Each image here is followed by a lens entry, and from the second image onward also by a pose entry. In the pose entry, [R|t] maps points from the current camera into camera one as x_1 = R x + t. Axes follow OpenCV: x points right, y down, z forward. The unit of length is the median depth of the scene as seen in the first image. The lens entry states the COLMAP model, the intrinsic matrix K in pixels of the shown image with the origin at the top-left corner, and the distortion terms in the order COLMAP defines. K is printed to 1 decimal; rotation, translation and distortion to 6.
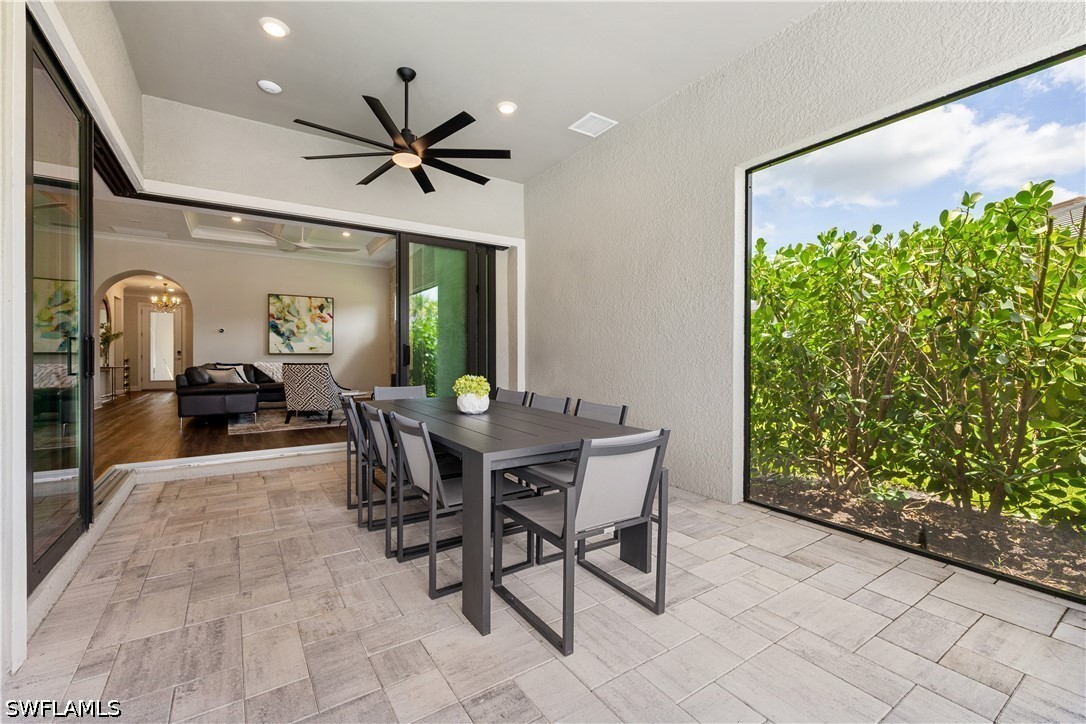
lens RADIAL K [[459.4, 0, 543.3], [0, 459.4, 361.2], [0, 0, 1]] dist [0.001331, -0.000264]
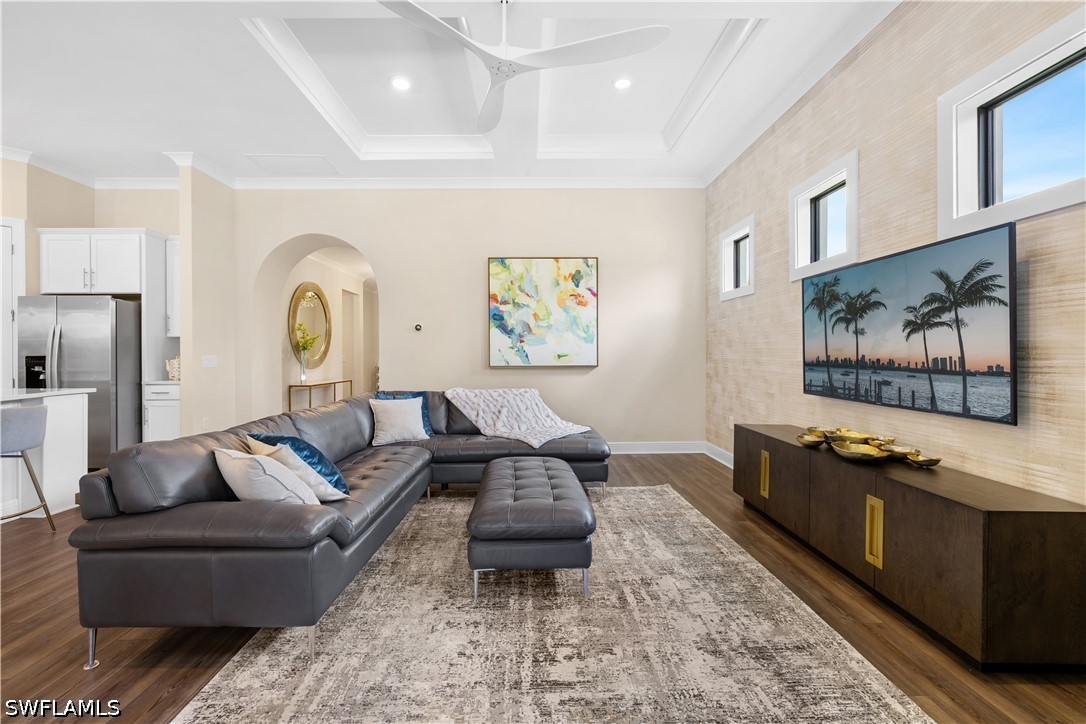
lens RADIAL K [[459.4, 0, 540.5], [0, 459.4, 356.8], [0, 0, 1]] dist [0.001331, -0.000264]
pose [[0.842833, -0.001705, -0.538173, -0.246442], [0.001042, 0.999998, -0.001536, -0.027144], [0.538174, 0.000734, 0.842833, 0.560044]]
